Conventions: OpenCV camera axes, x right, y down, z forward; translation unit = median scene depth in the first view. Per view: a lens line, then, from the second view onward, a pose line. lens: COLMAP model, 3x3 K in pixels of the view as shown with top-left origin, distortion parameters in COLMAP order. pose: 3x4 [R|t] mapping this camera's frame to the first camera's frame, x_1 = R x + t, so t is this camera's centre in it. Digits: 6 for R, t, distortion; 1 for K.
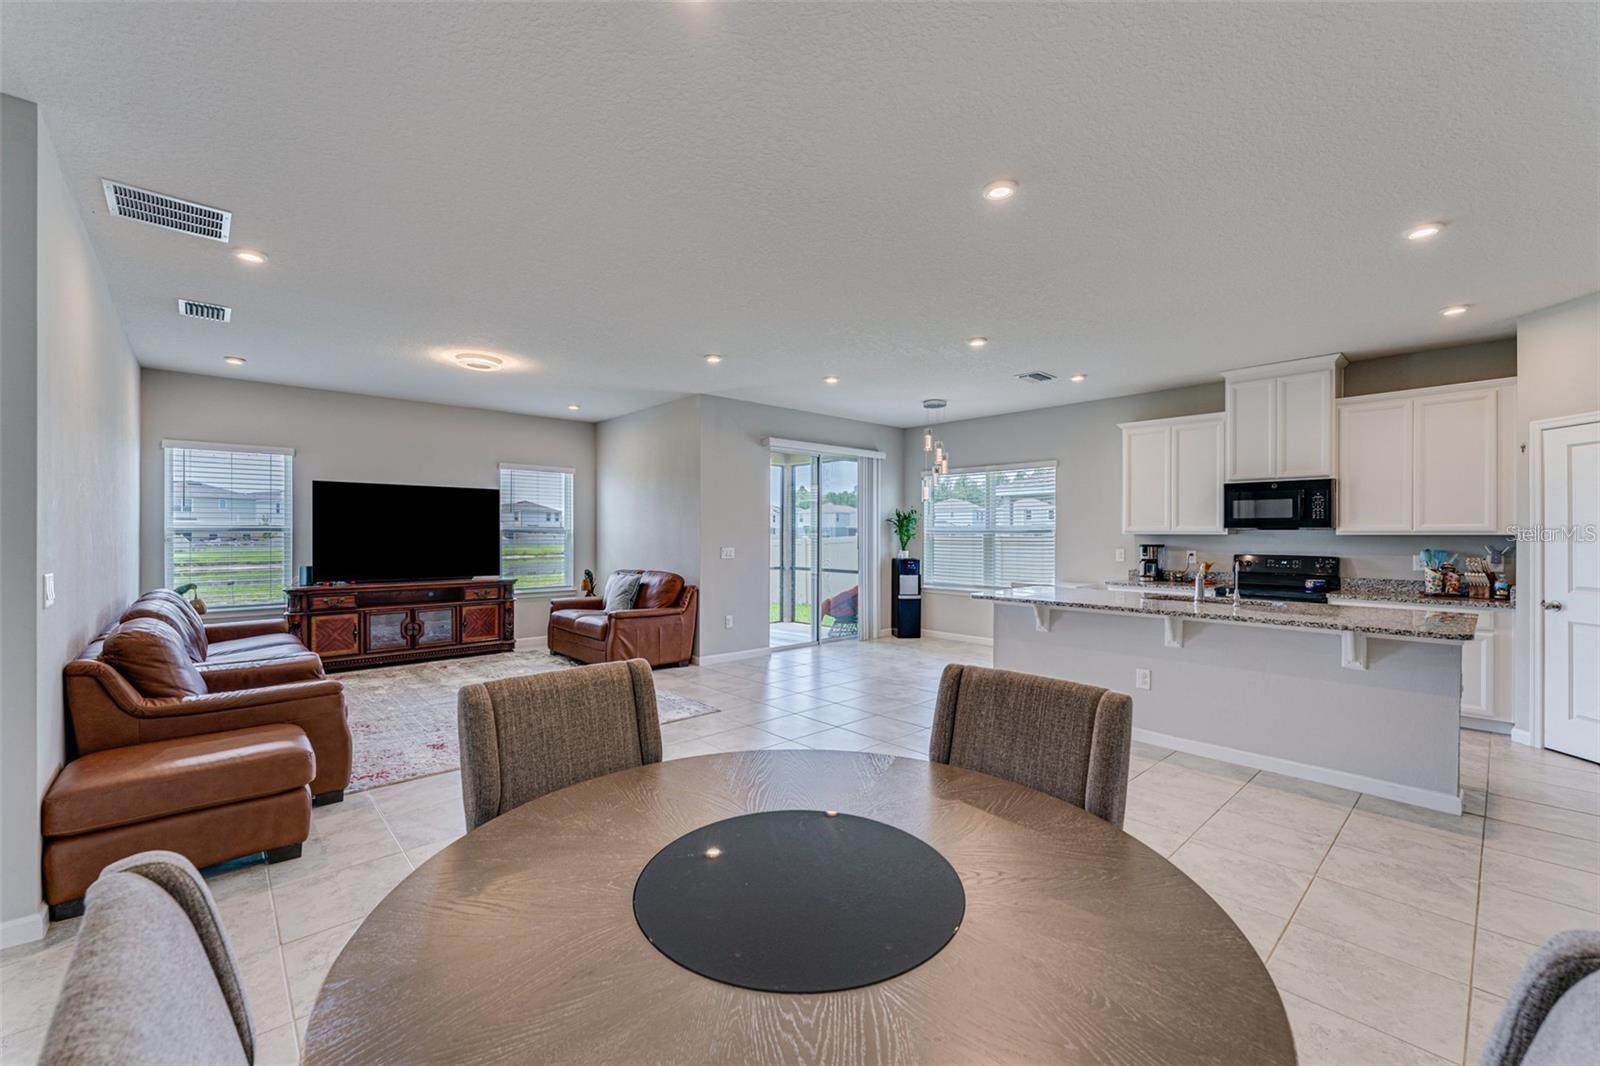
lens RADIAL K [[649.1, 0, 796.7], [0, 649.1, 533.8], [0, 0, 1]] dist [0.001137, 0.000129]
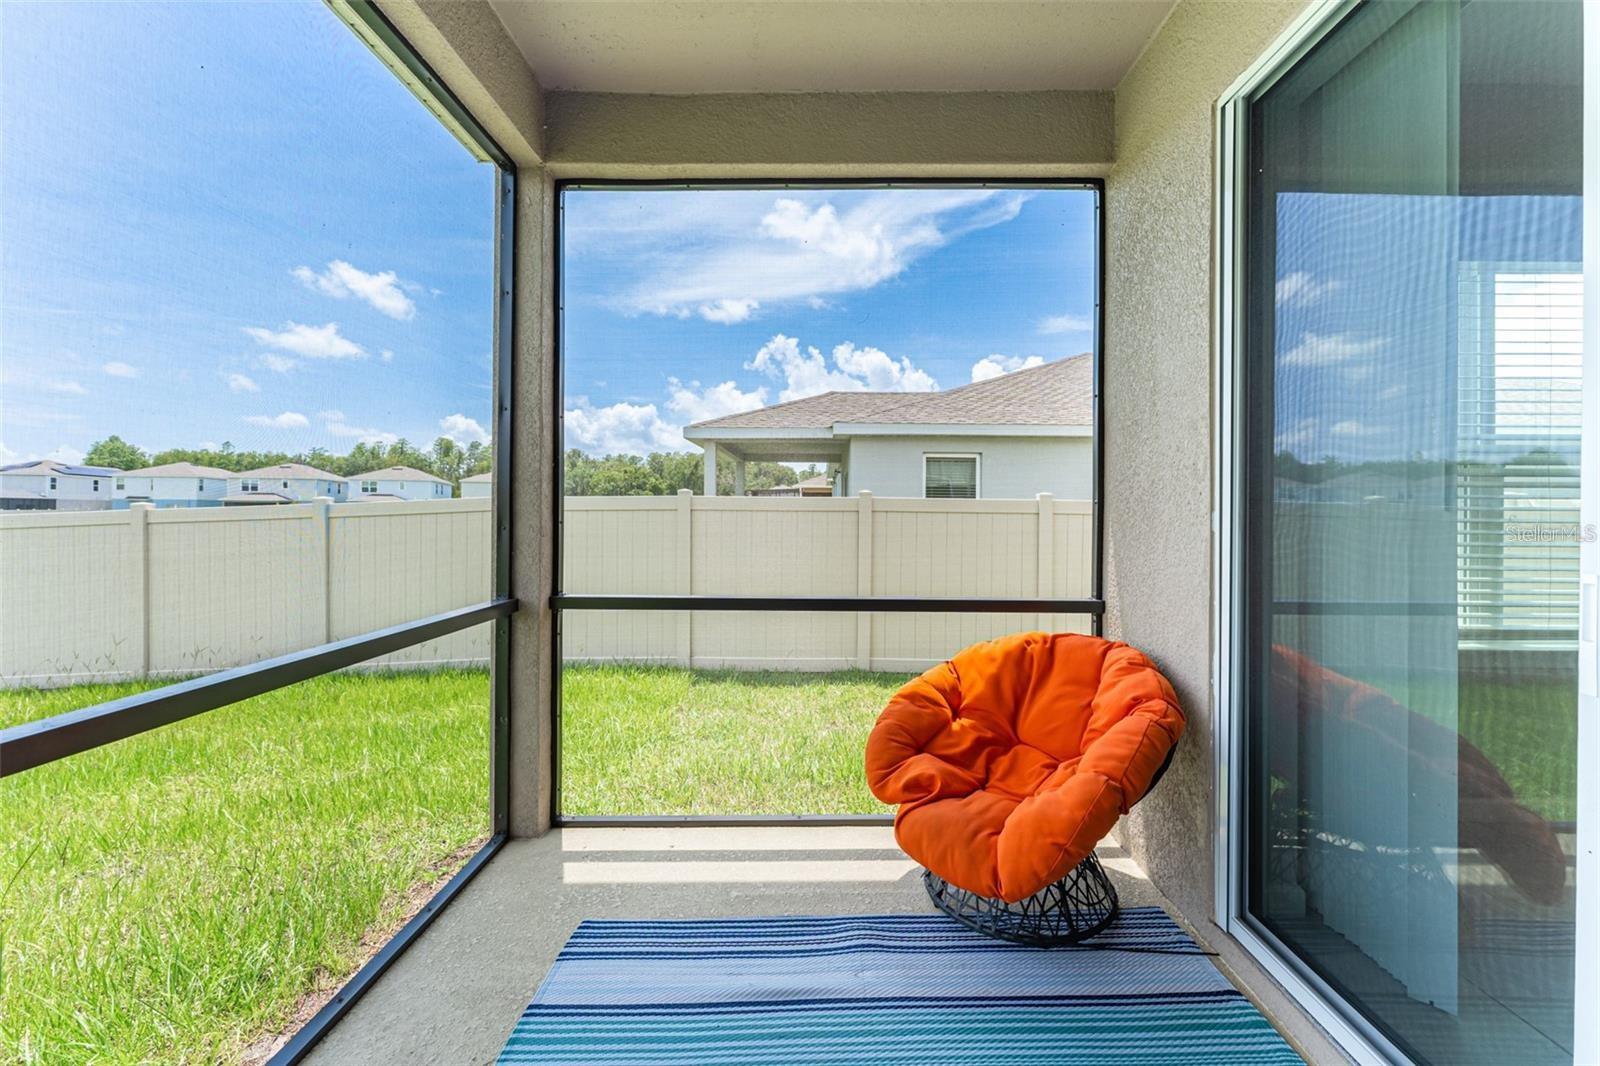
lens RADIAL K [[665.8, 0, 808.7], [0, 665.8, 509.1], [0, 0, 1]] dist [0.000857, 0.000151]
pose [[0.678378, 0.009032, 0.734657, -0.211652], [-0.004478, 0.999957, -0.008158, 0.032651], [-0.734699, 0.002245, 0.678389, 1.297594]]
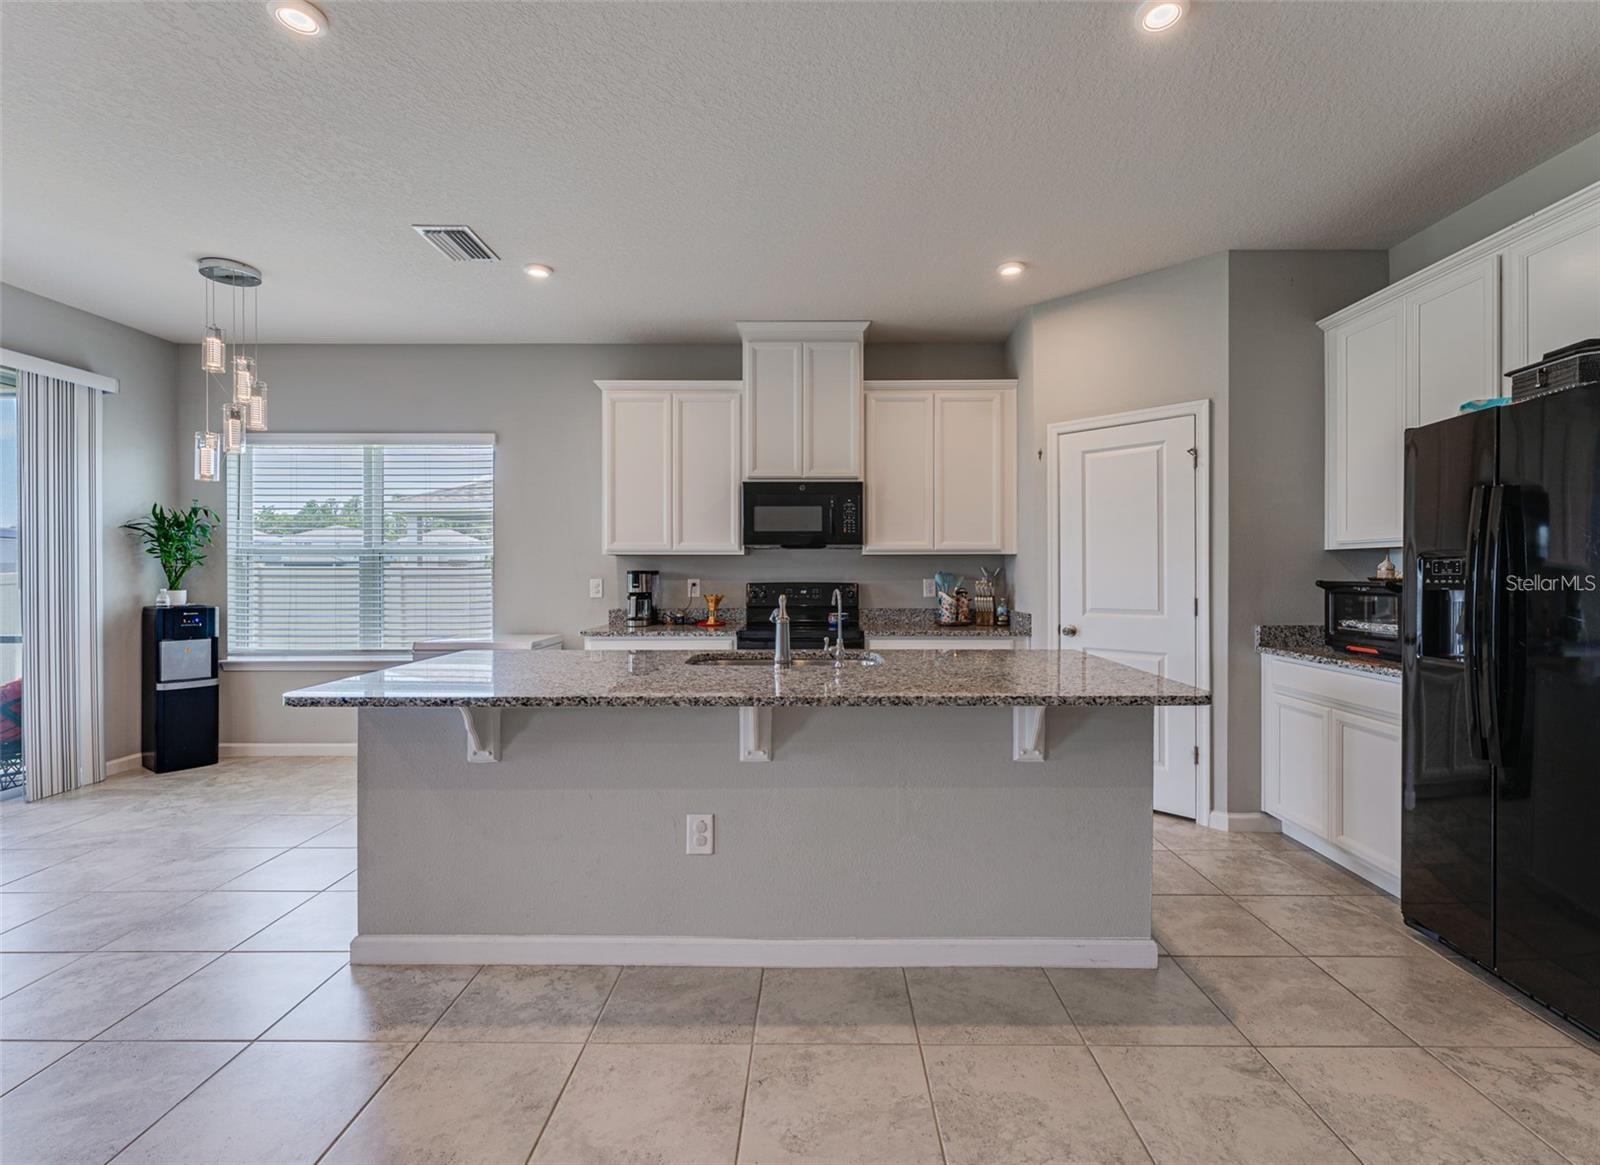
lens RADIAL K [[704.1, 0, 816.4], [0, 704.1, 574.8], [0, 0, 1]] dist [0.000346, 0.000095]
pose [[0.675680, -0.006012, 0.737171, 0.137800], [0.003196, 0.999981, 0.005226, 0.017935], [-0.737188, -0.001175, 0.675686, 0.389742]]
